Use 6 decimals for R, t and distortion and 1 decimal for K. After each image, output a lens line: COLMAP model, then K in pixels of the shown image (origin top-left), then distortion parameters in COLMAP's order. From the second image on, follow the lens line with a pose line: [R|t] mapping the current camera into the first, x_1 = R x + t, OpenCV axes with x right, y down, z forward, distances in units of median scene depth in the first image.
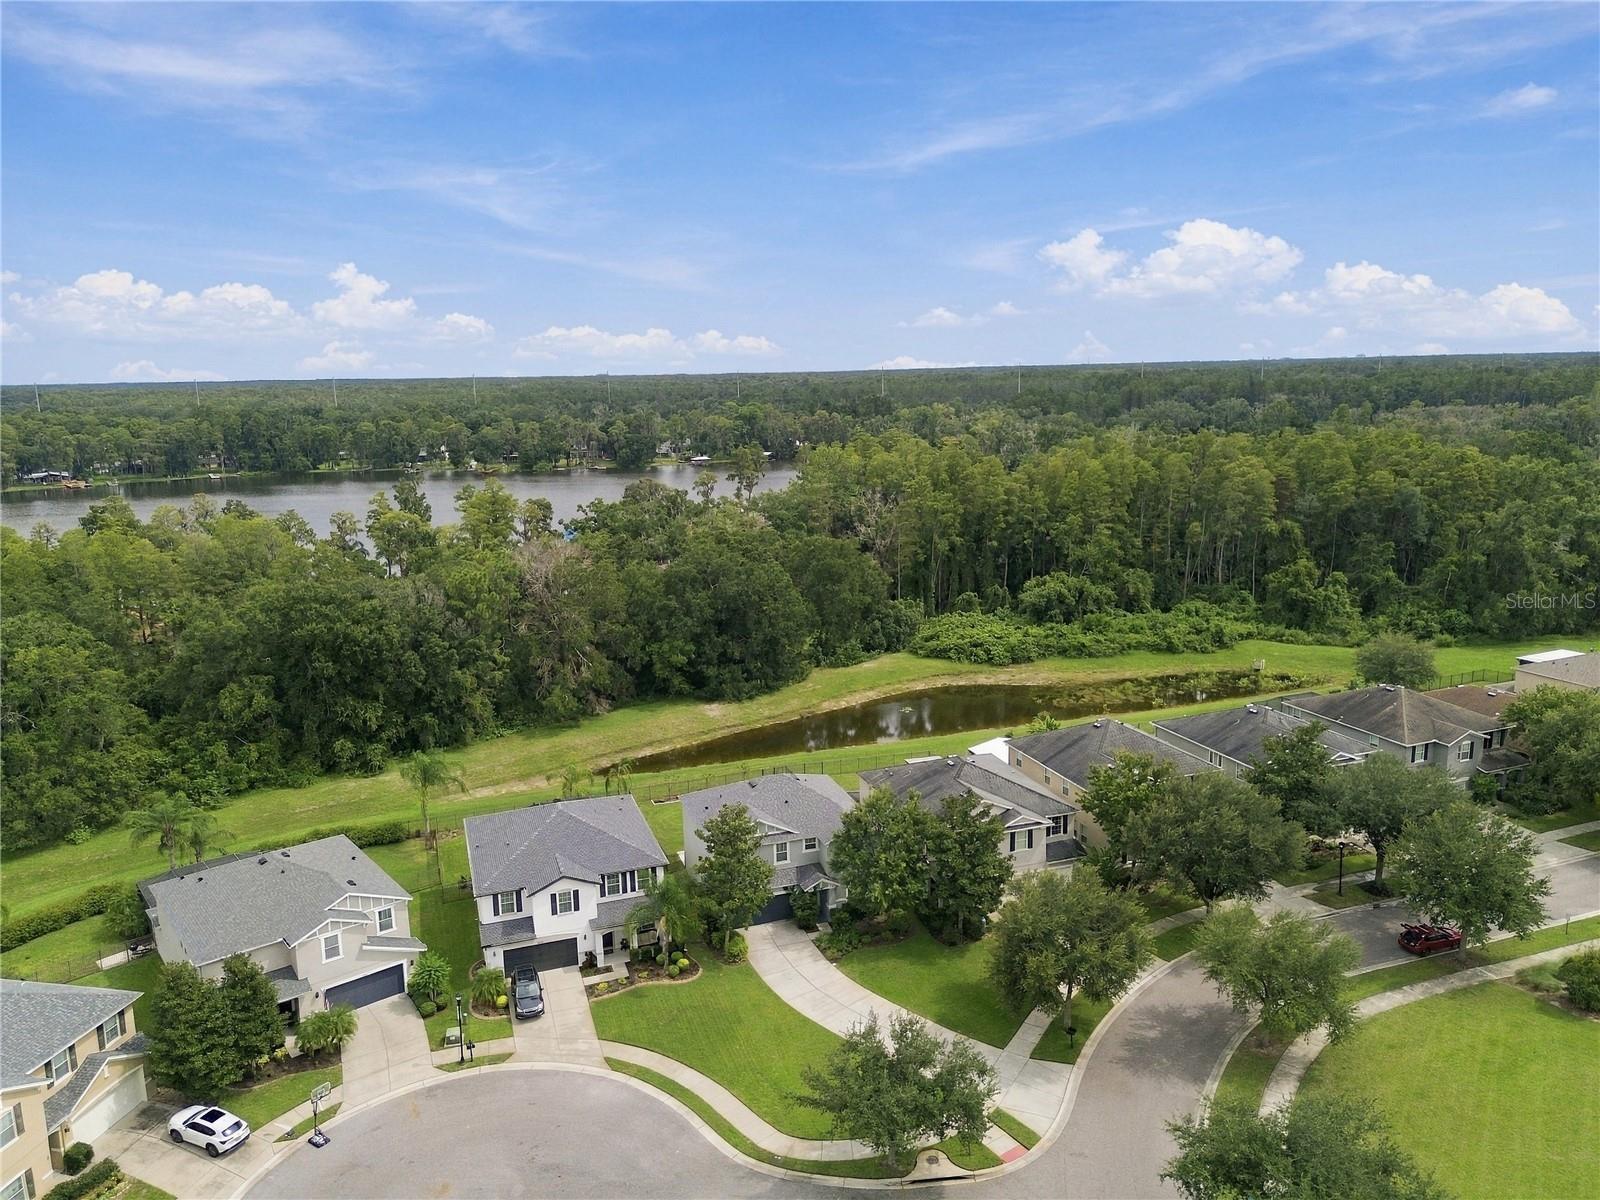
lens RADIAL K [[1137.0, 0, 801.2], [0, 1137.0, 592.0], [0, 0, 1]] dist [0.075575, -0.066034]
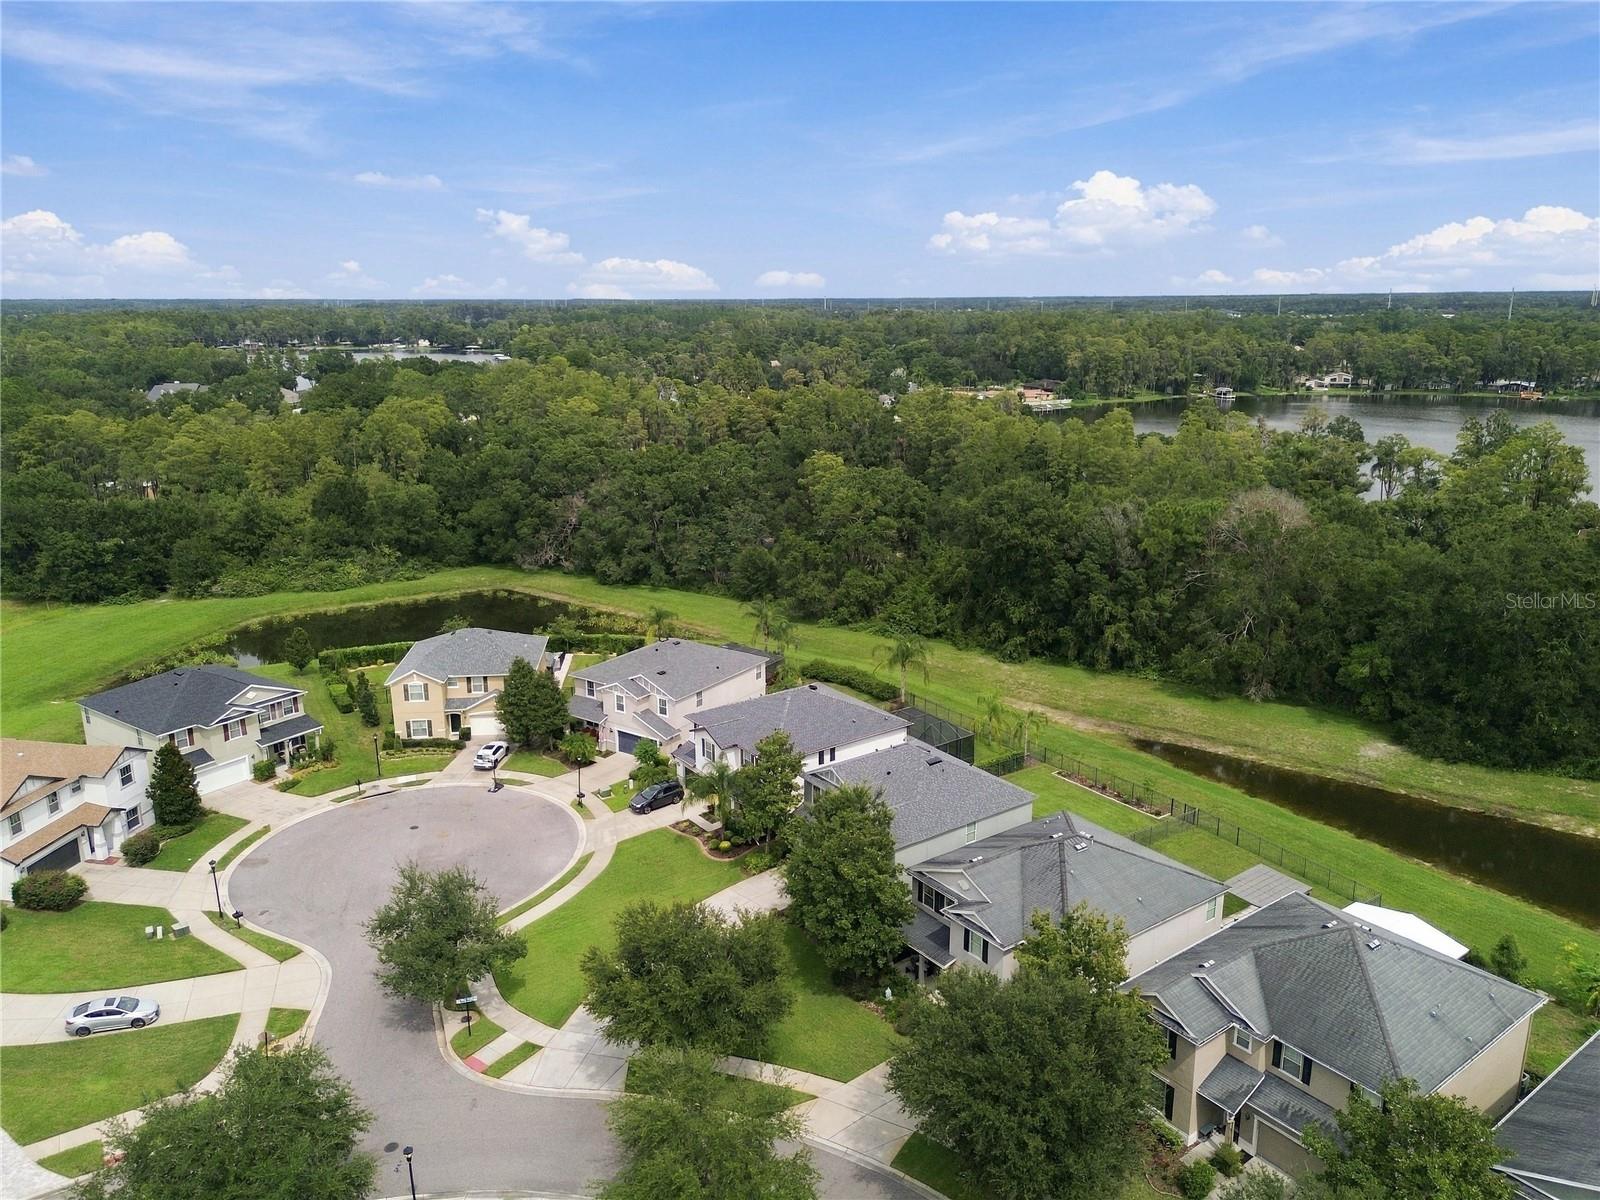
lens RADIAL K [[1136.8, 0, 799.4], [0, 1136.8, 596.8], [0, 0, 1]] dist [0.069573, -0.062680]
pose [[0.294679, 0.262132, -0.918940, 0.796134], [-0.185084, 0.959087, 0.214233, -0.140689], [0.937501, 0.106951, 0.331139, 0.628928]]
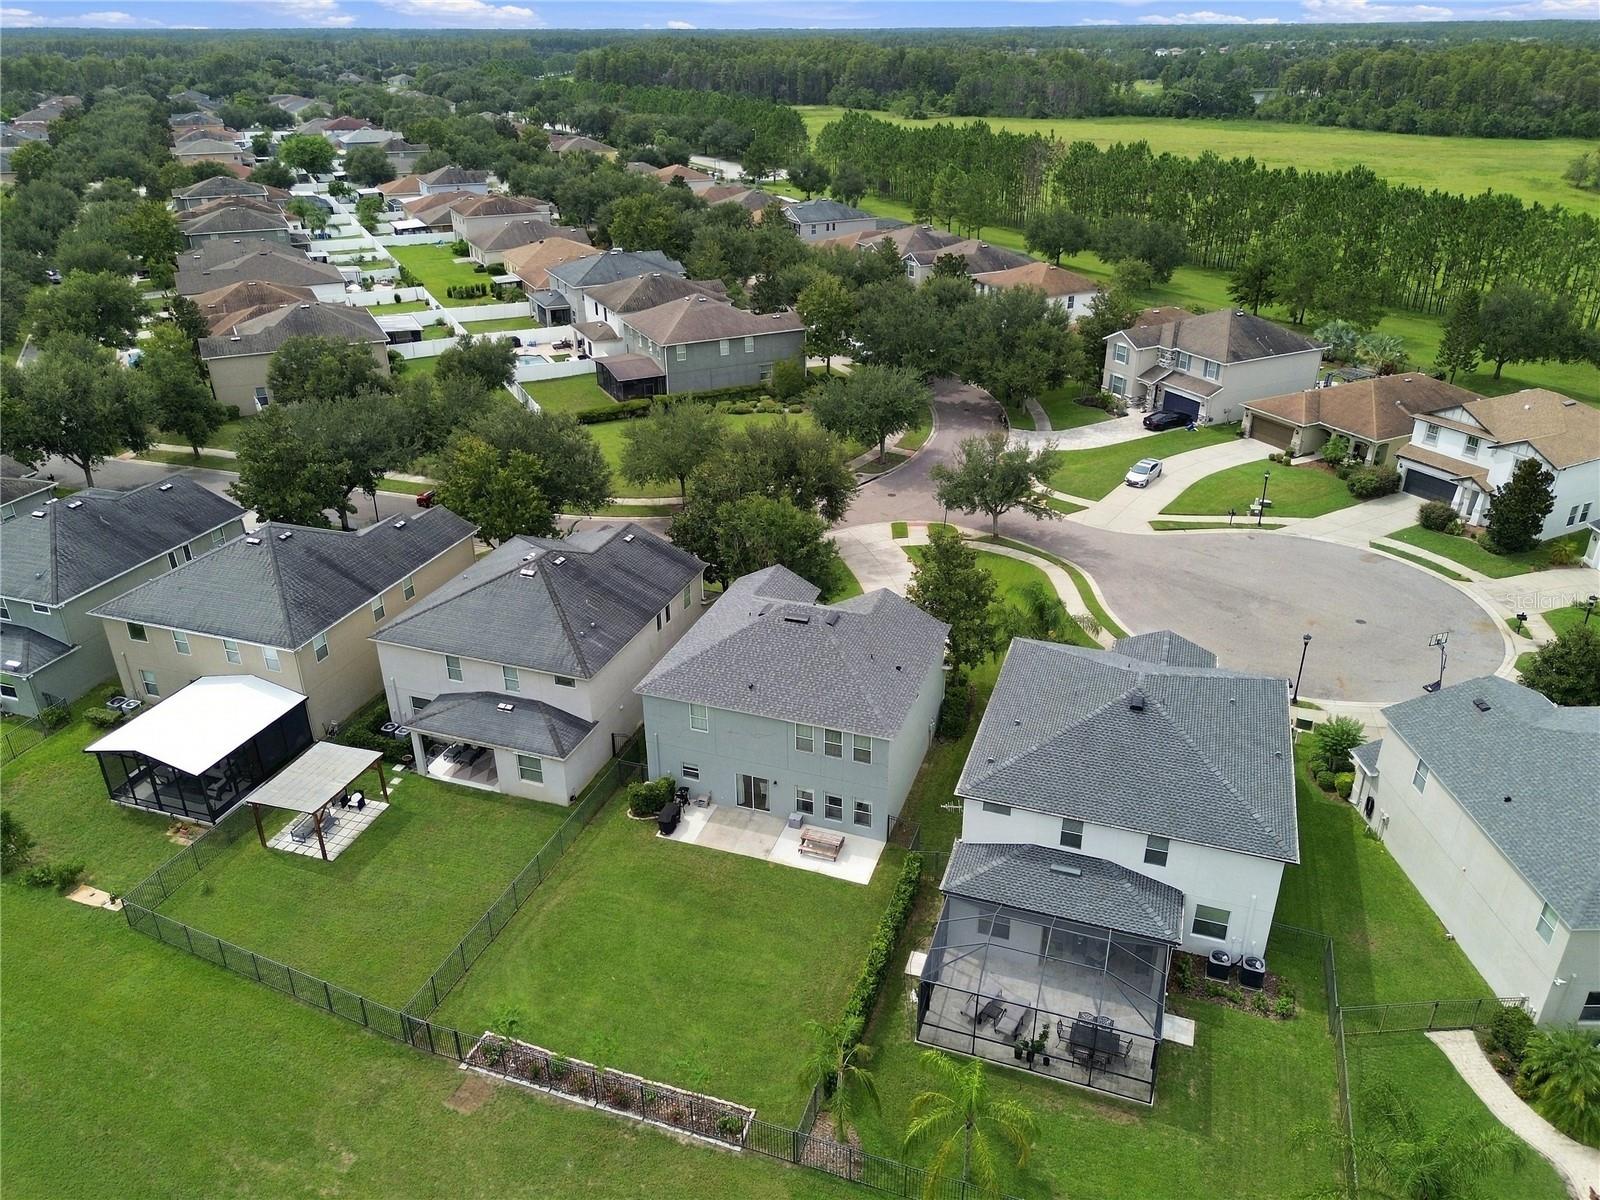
lens RADIAL K [[1136.8, 0, 799.4], [0, 1136.8, 596.8], [0, 0, 1]] dist [0.069573, -0.062680]
pose [[-0.784572, -0.250919, 0.566998, -0.400510], [0.141666, 0.817725, 0.557903, -0.205560], [-0.603637, 0.518040, -0.606017, 1.455473]]
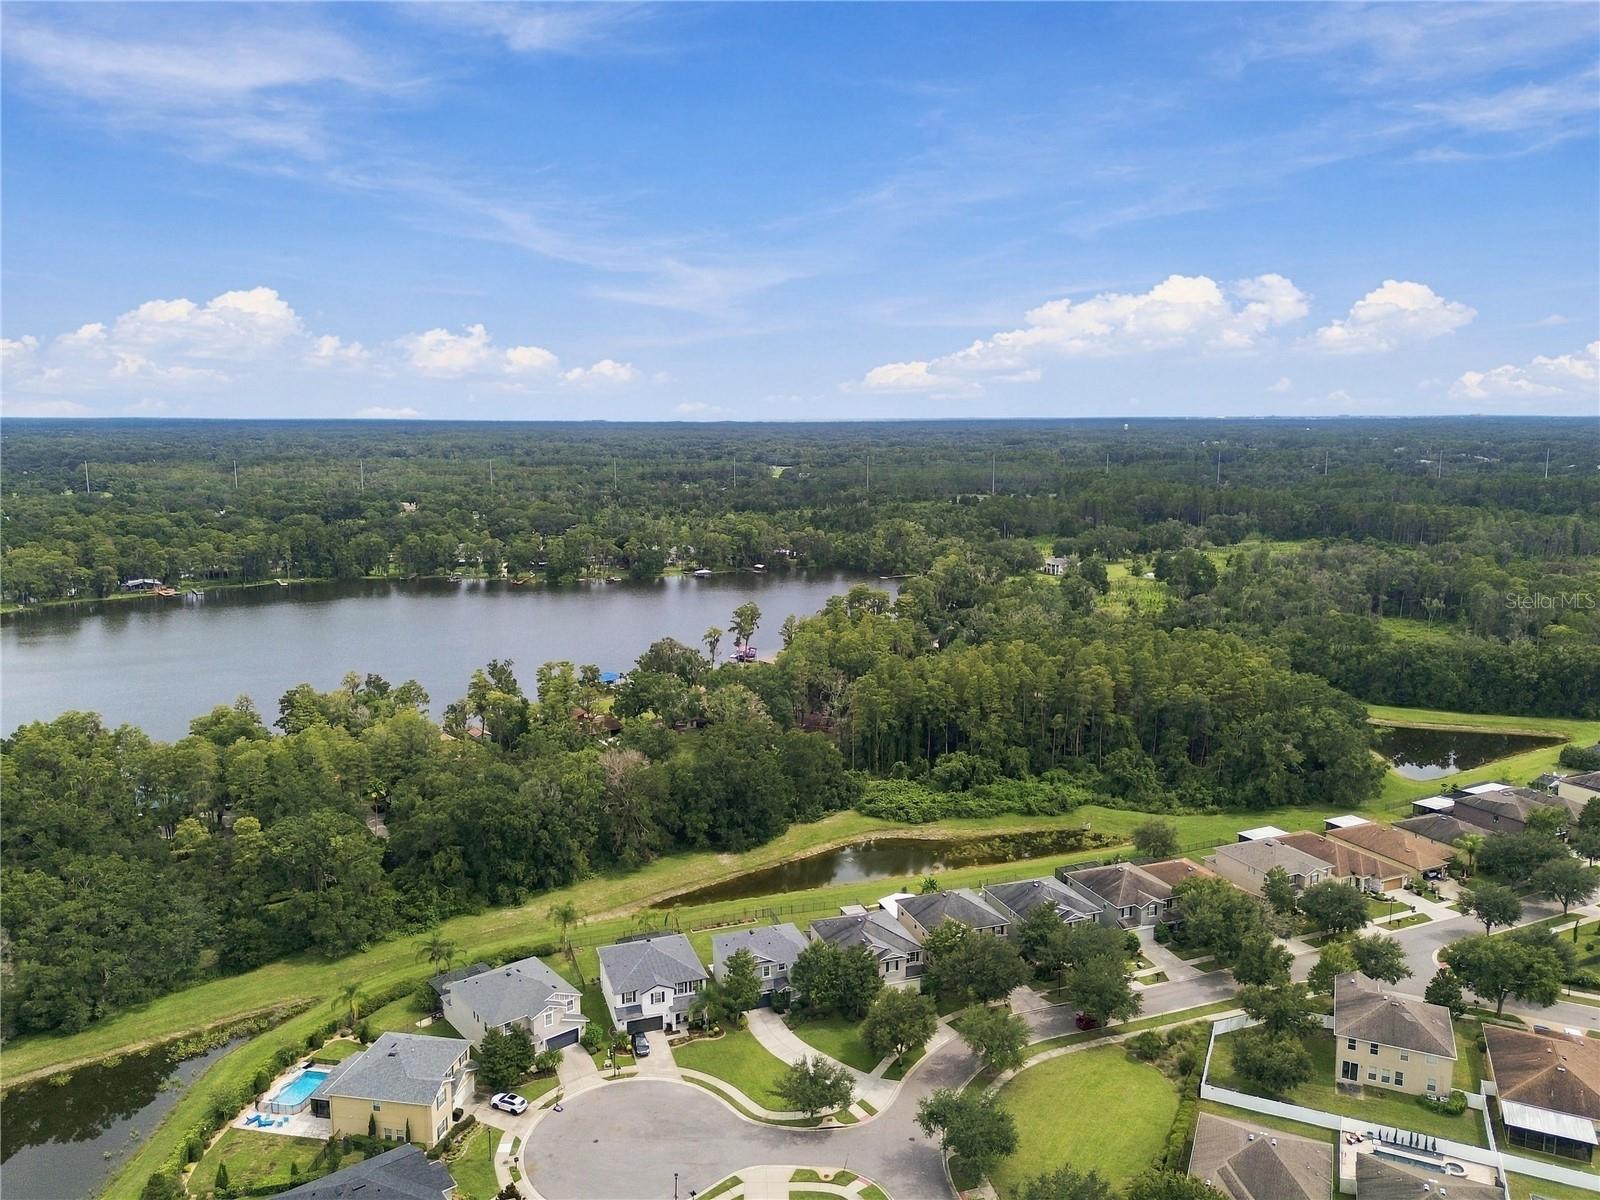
lens RADIAL K [[1136.8, 0, 799.4], [0, 1136.8, 596.8], [0, 0, 1]] dist [0.069573, -0.062680]
pose [[0.999837, 0.016719, 0.006769, 0.014535], [-0.016478, 0.999280, -0.034166, -0.334755], [-0.007336, 0.034049, 0.999393, -0.942431]]
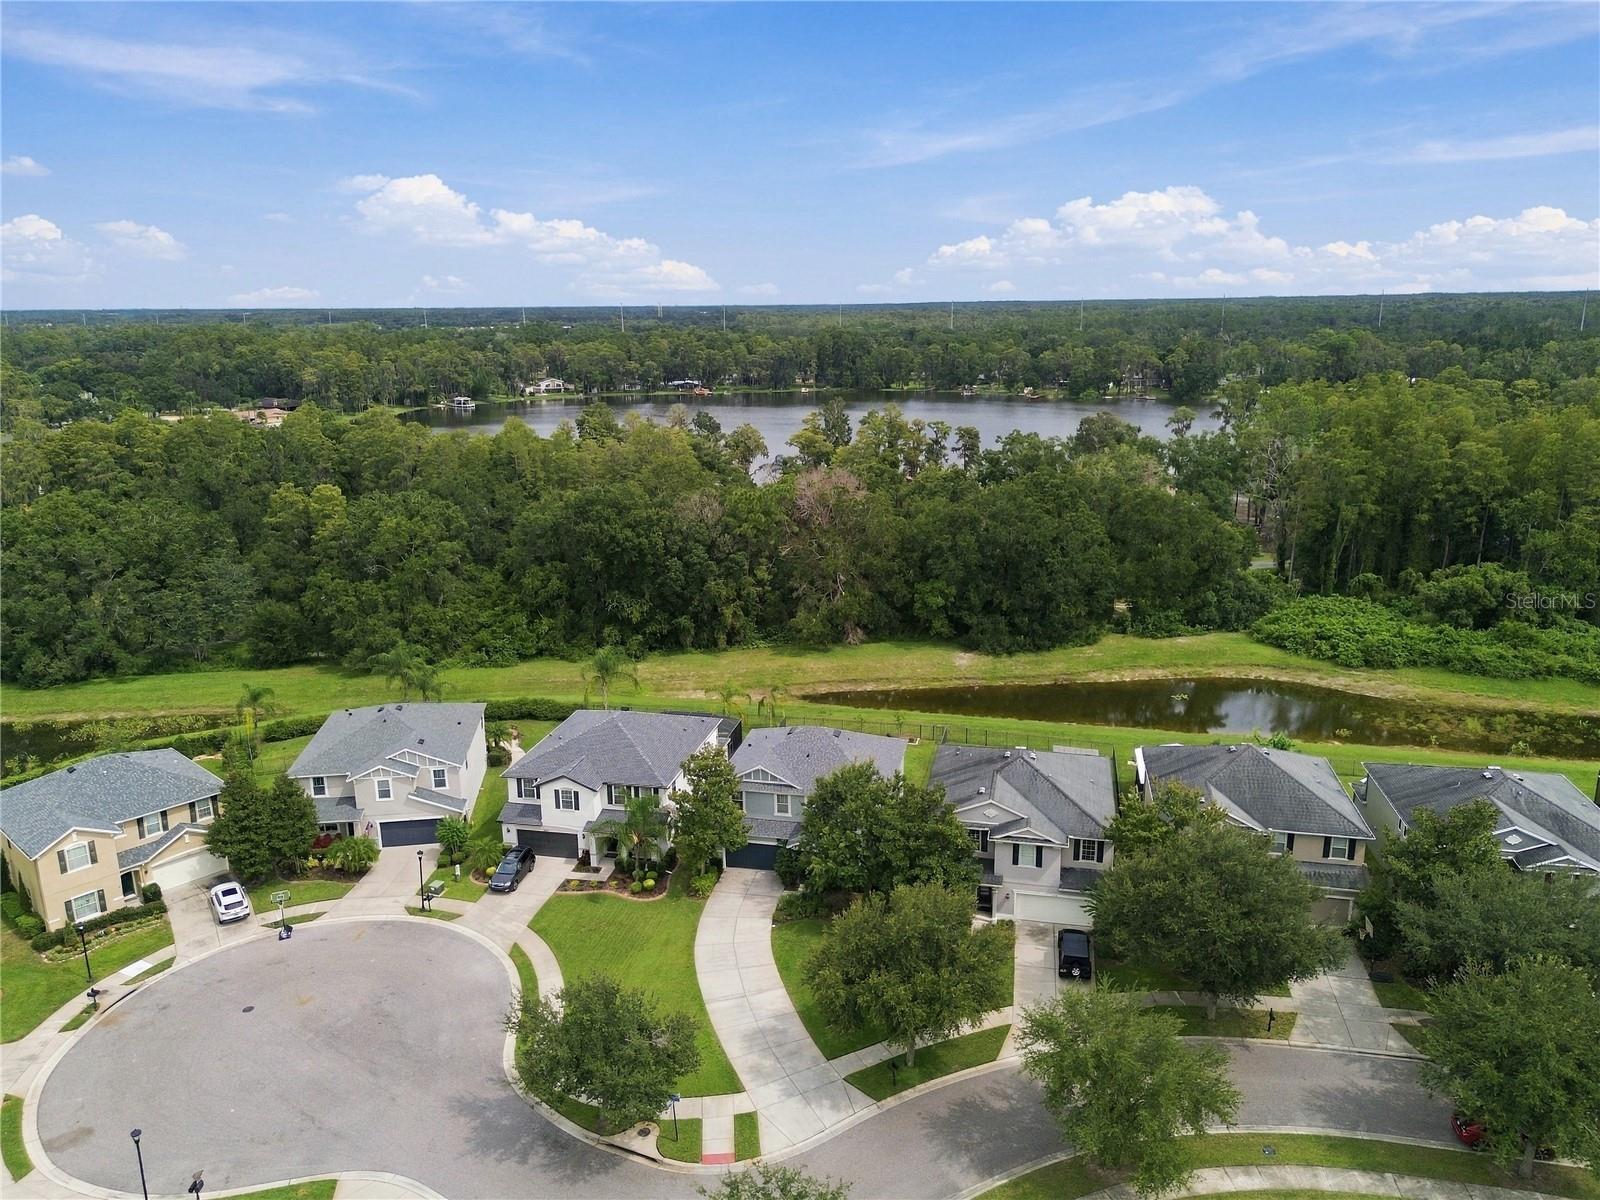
lens RADIAL K [[1137.0, 0, 801.2], [0, 1137.0, 592.0], [0, 0, 1]] dist [0.075575, -0.066034]
pose [[0.855127, 0.137656, -0.499808, 0.459253], [-0.105082, 0.990114, 0.092910, -0.044486], [0.507657, -0.026929, 0.861139, 0.171434]]
